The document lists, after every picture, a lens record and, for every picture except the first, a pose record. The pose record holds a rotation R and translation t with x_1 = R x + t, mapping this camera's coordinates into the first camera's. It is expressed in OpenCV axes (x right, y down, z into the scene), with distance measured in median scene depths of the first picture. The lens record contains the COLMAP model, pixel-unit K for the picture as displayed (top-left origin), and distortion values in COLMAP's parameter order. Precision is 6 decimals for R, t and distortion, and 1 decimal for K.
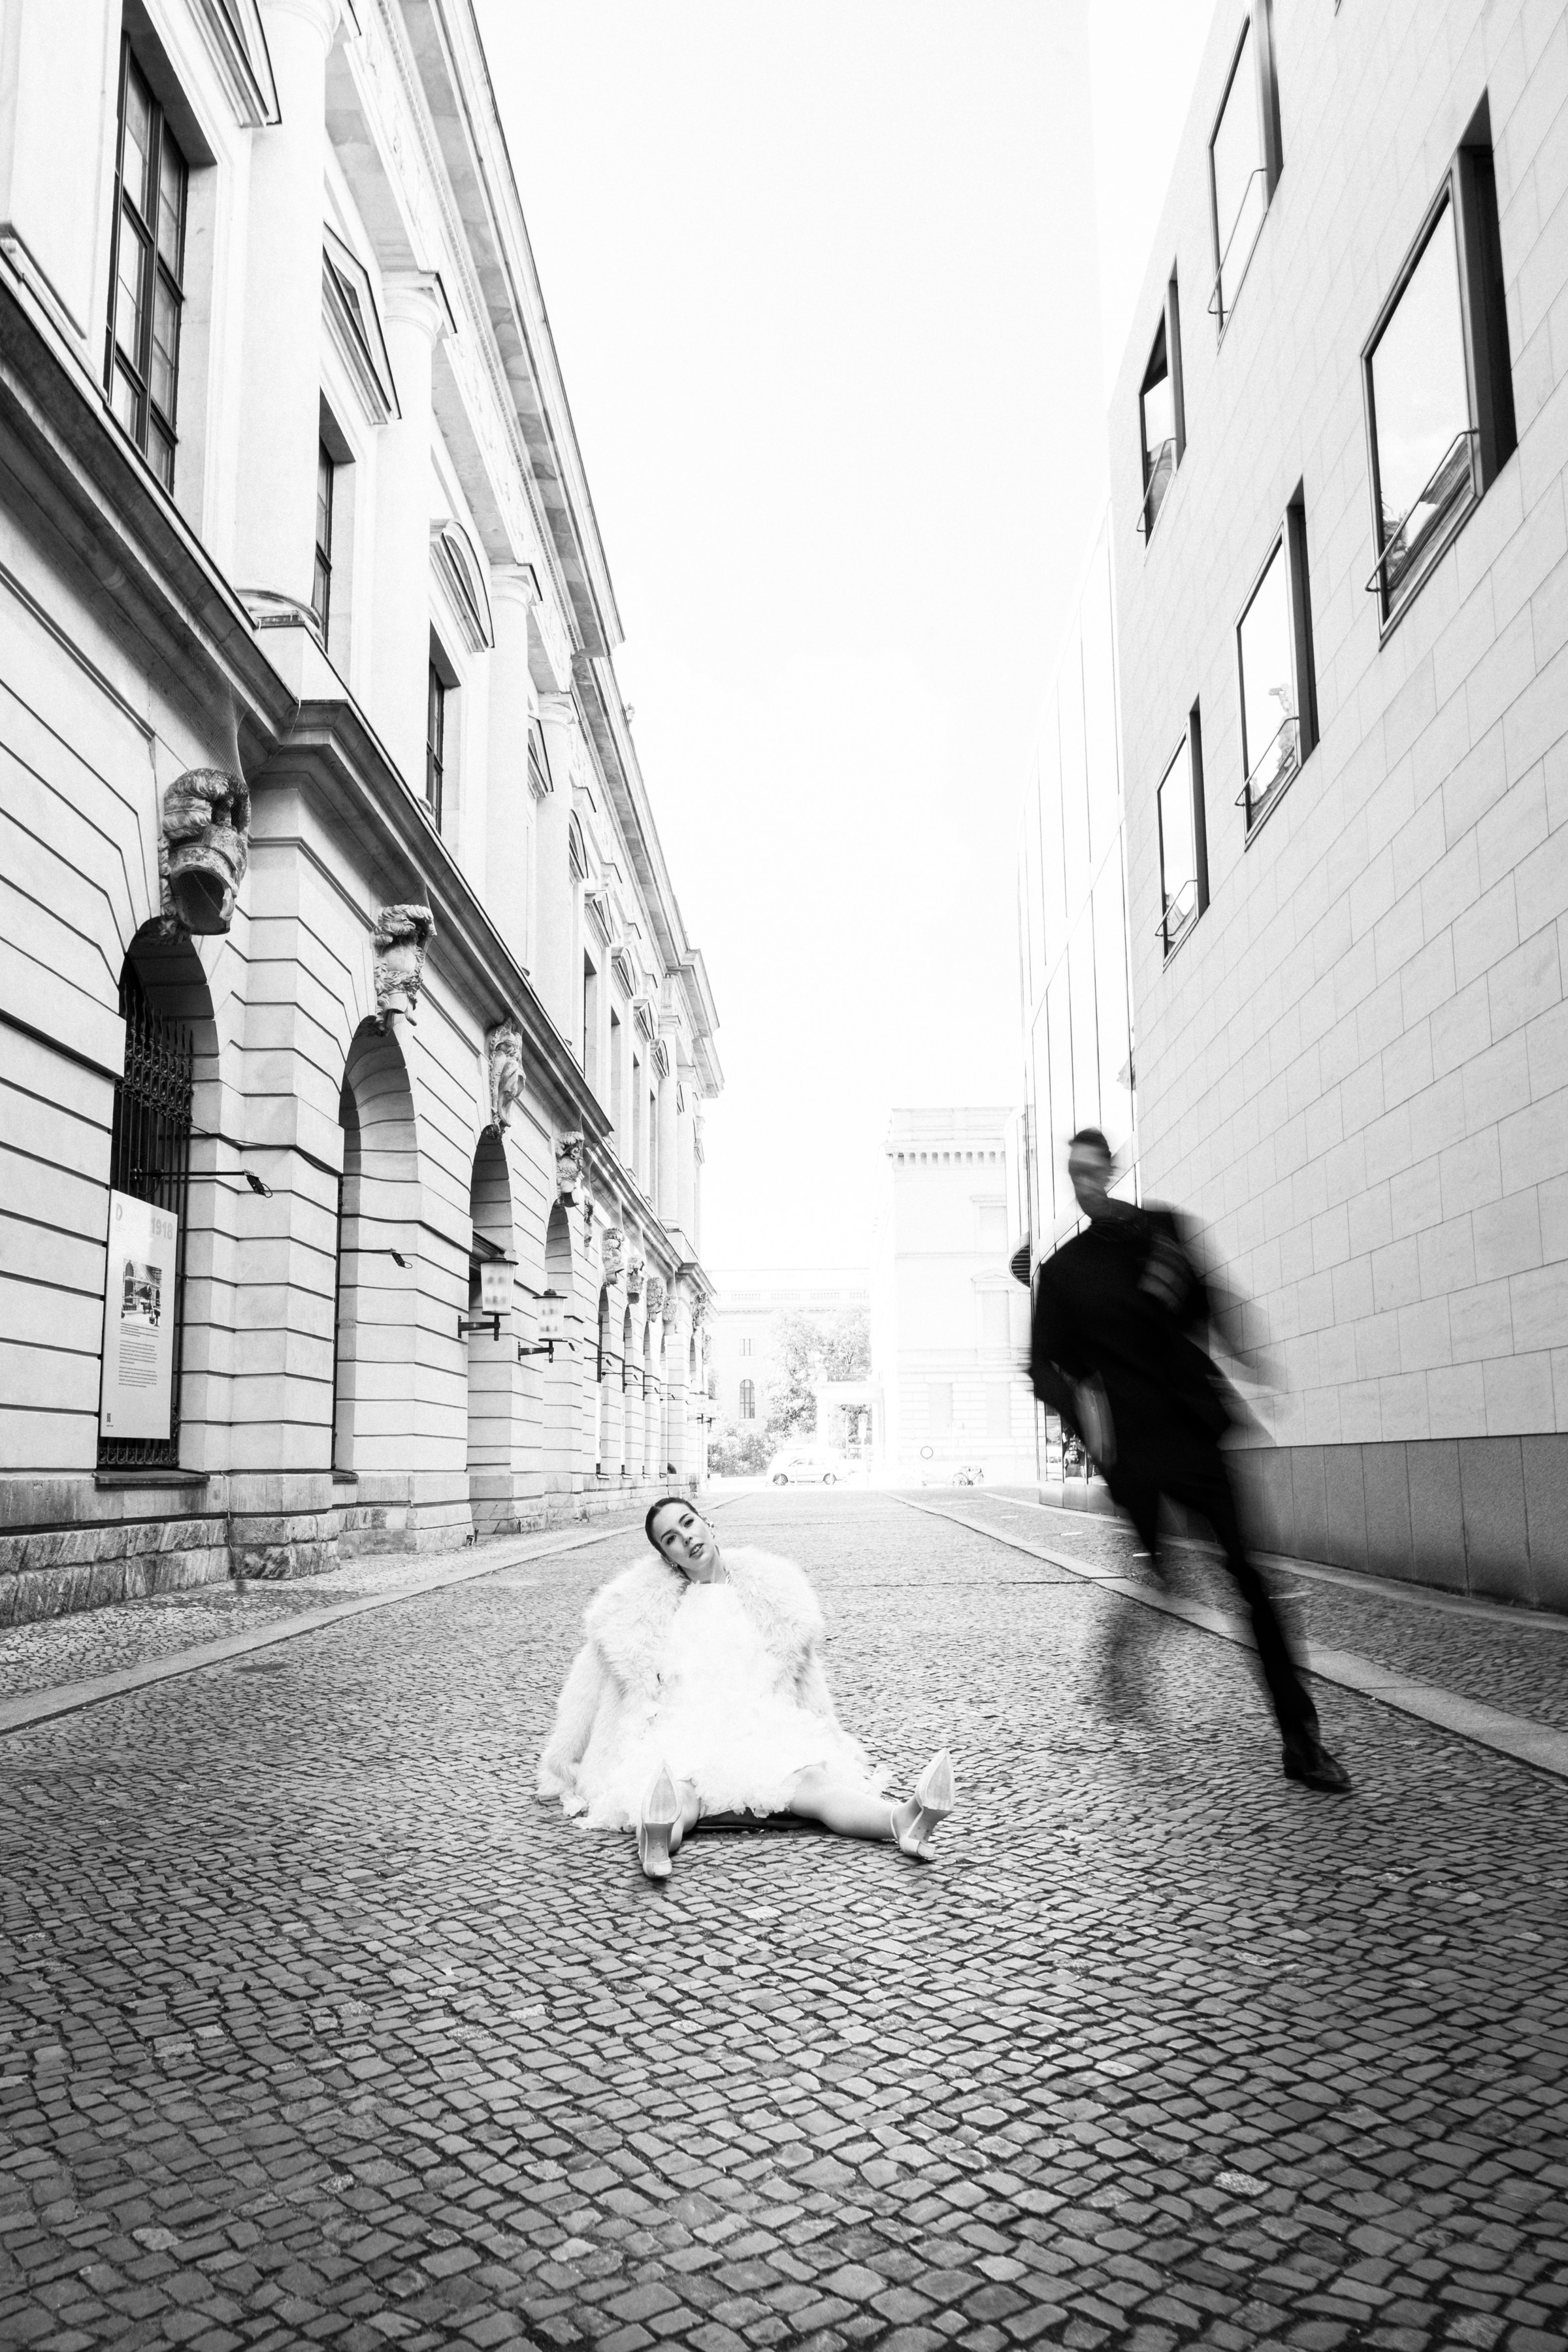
lens RADIAL K [[1650.1, 0, 742.0], [0, 1650.1, 1243.6], [0, 0, 1]] dist [-0.002086, 0.003048]
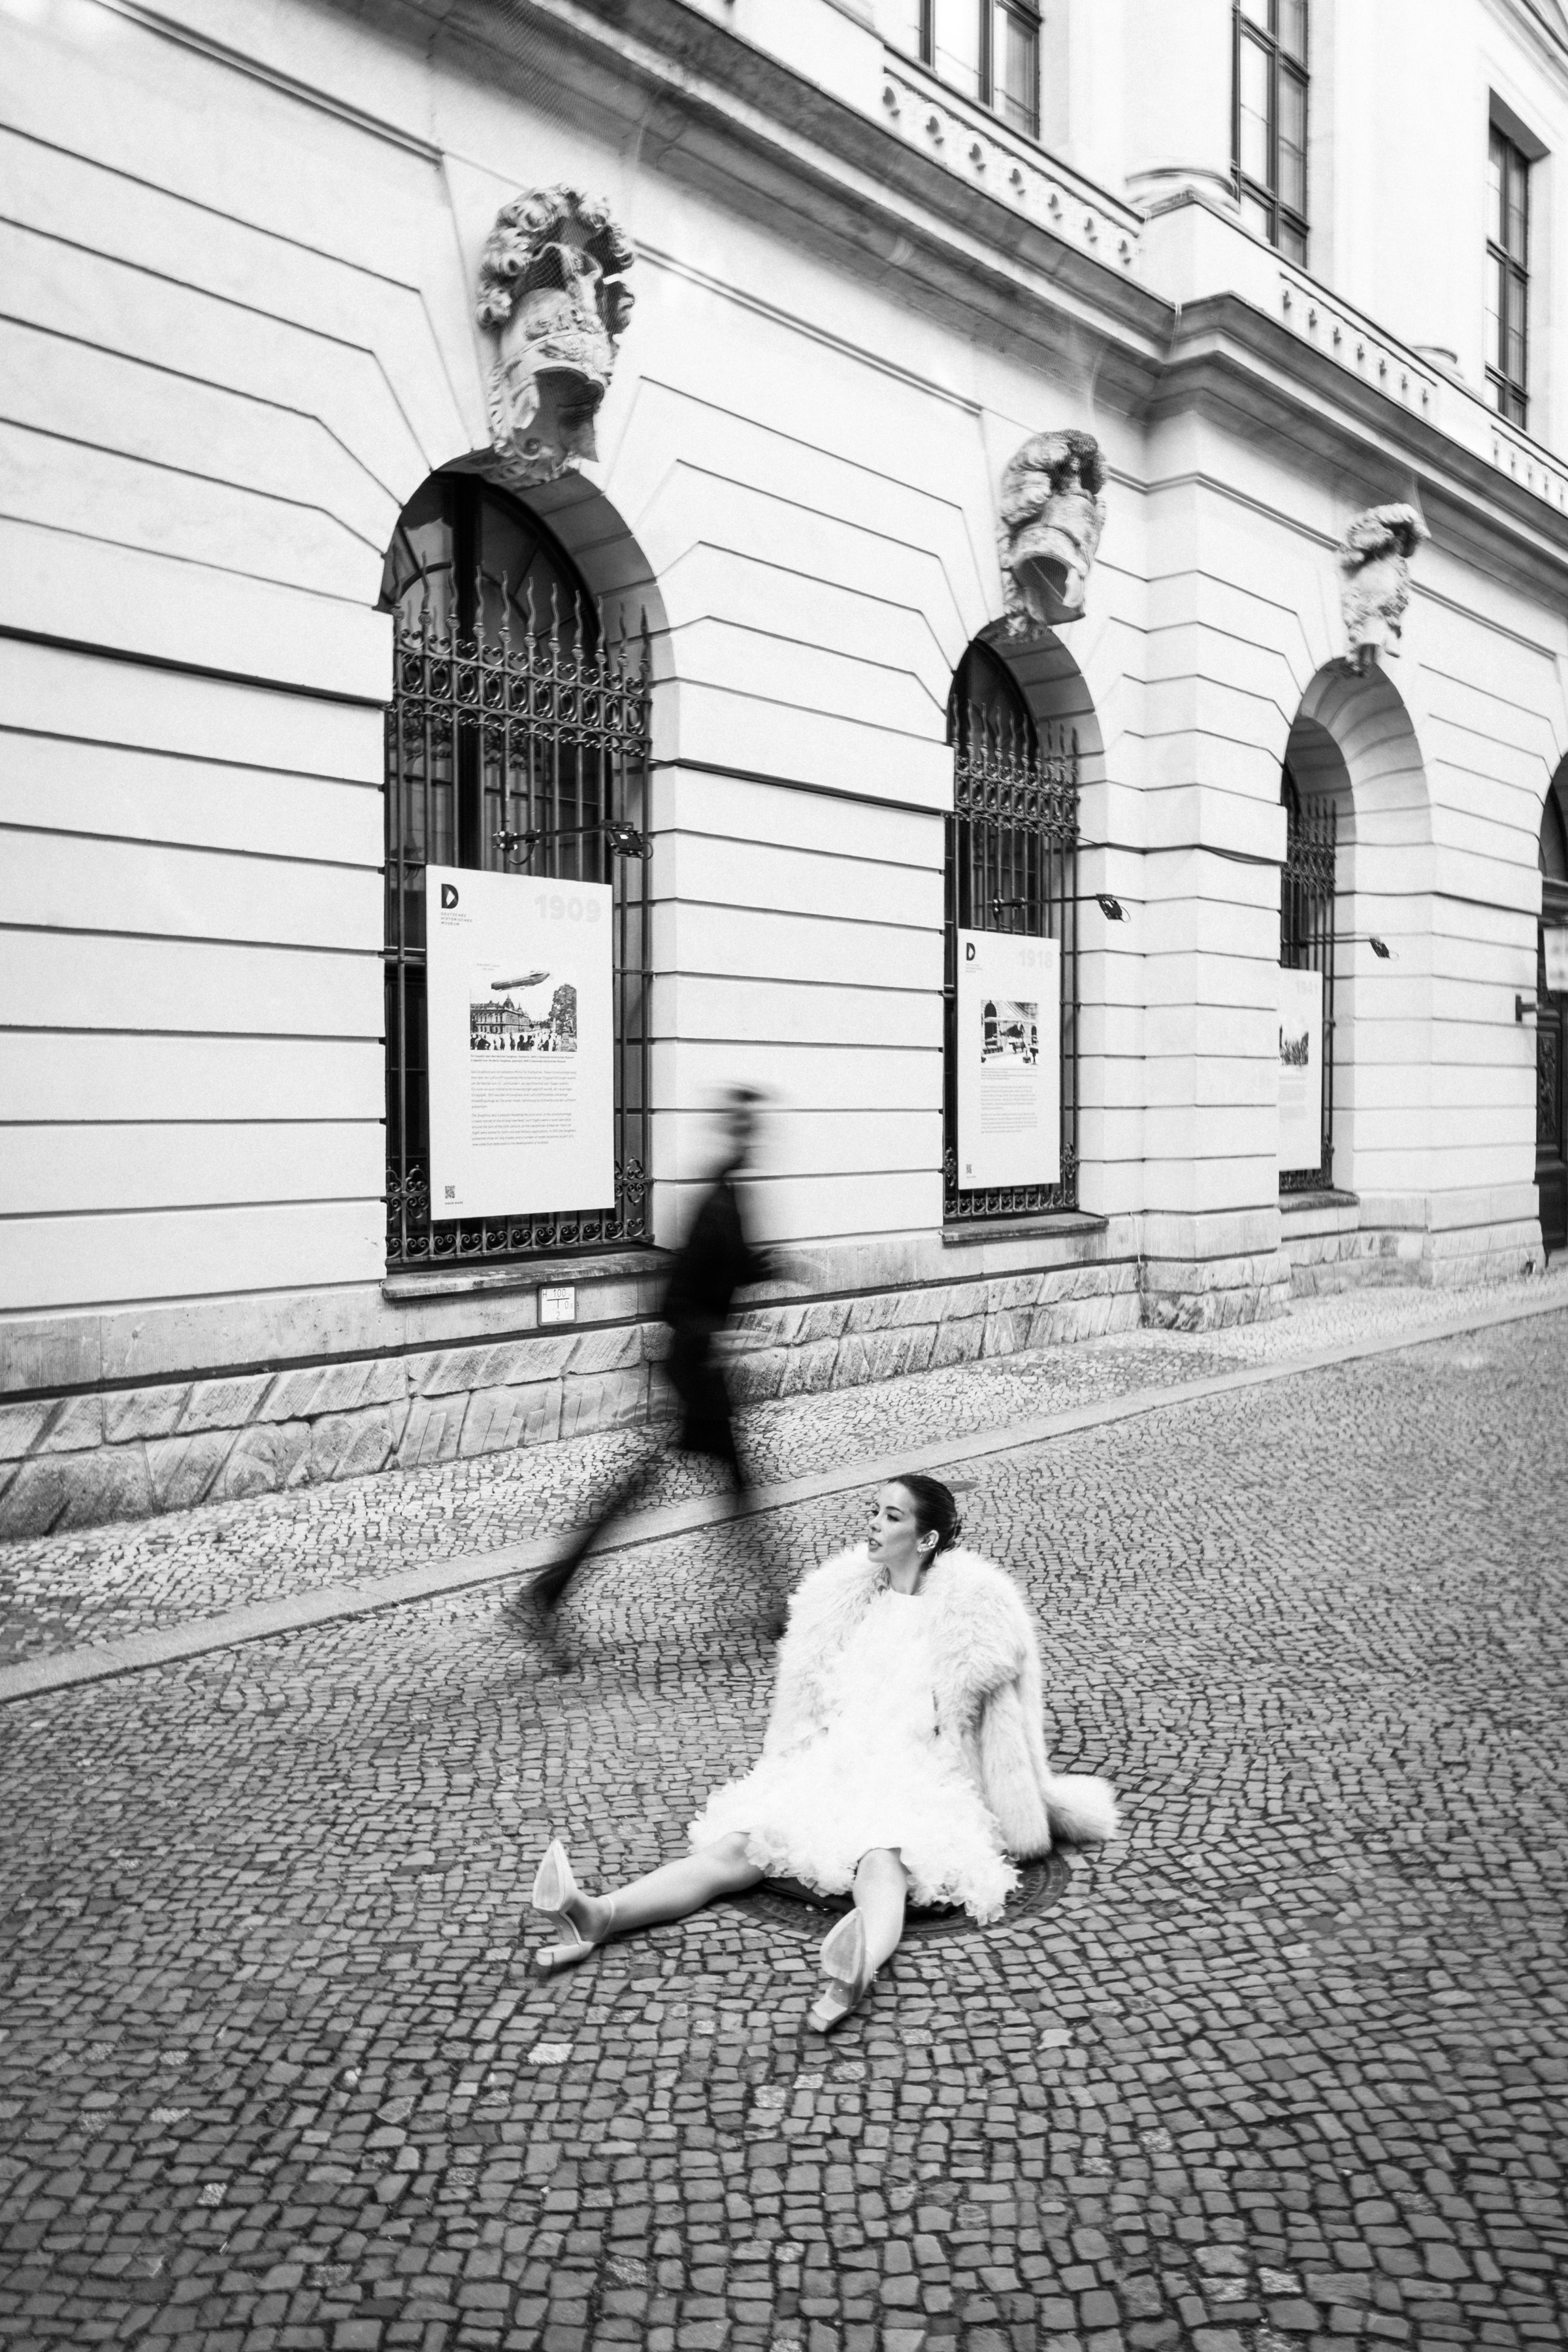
lens RADIAL K [[1846.7, 0, 784.0], [0, 1846.7, 1176.0], [0, 0, 1]] dist [-0.014849, 0.013601]
pose [[0.782621, 0.028888, -0.621827, 0.175051], [0.081520, 0.985564, 0.148385, -0.051205], [0.617137, -0.166820, 0.768969, 0.089535]]
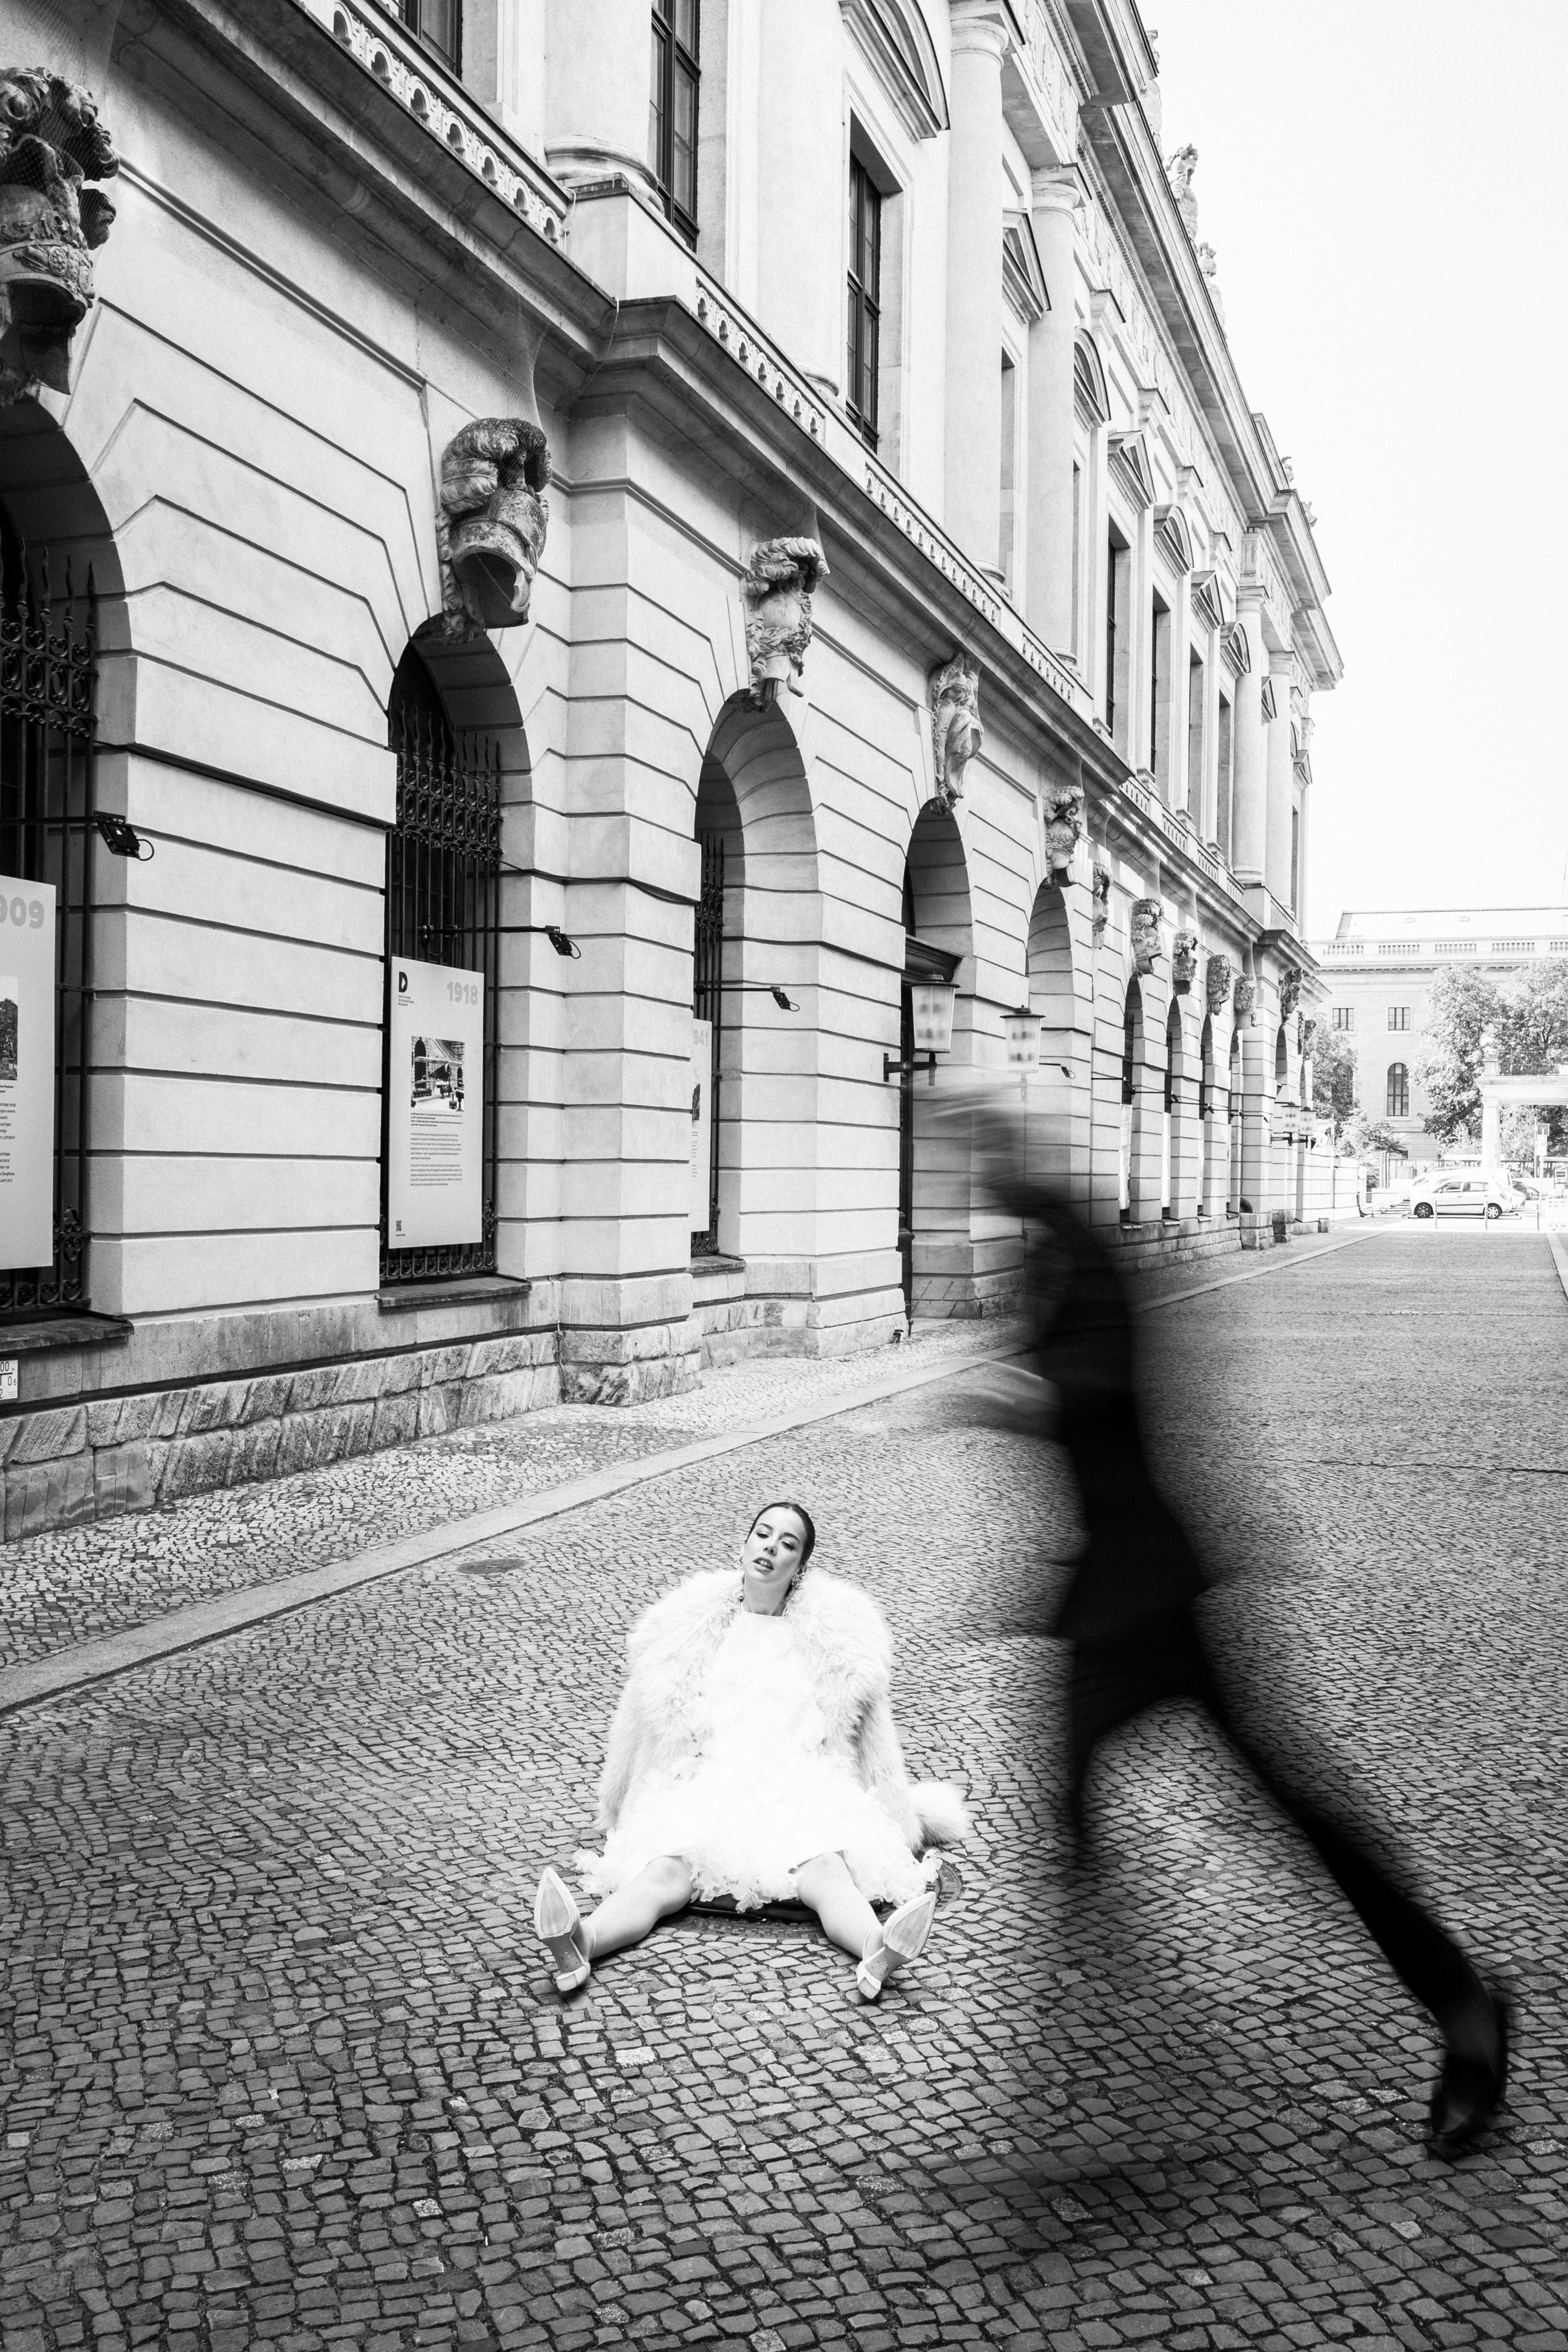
lens RADIAL K [[2185.1, 0, 784.0], [0, 2185.1, 1176.0], [0, 0, 1]] dist [0.000069, 0.007249]
pose [[0.962531, 0.019580, -0.270464, 0.098891], [0.017412, 0.990869, 0.133699, -0.058911], [0.270612, -0.133399, 0.953401, -0.019667]]
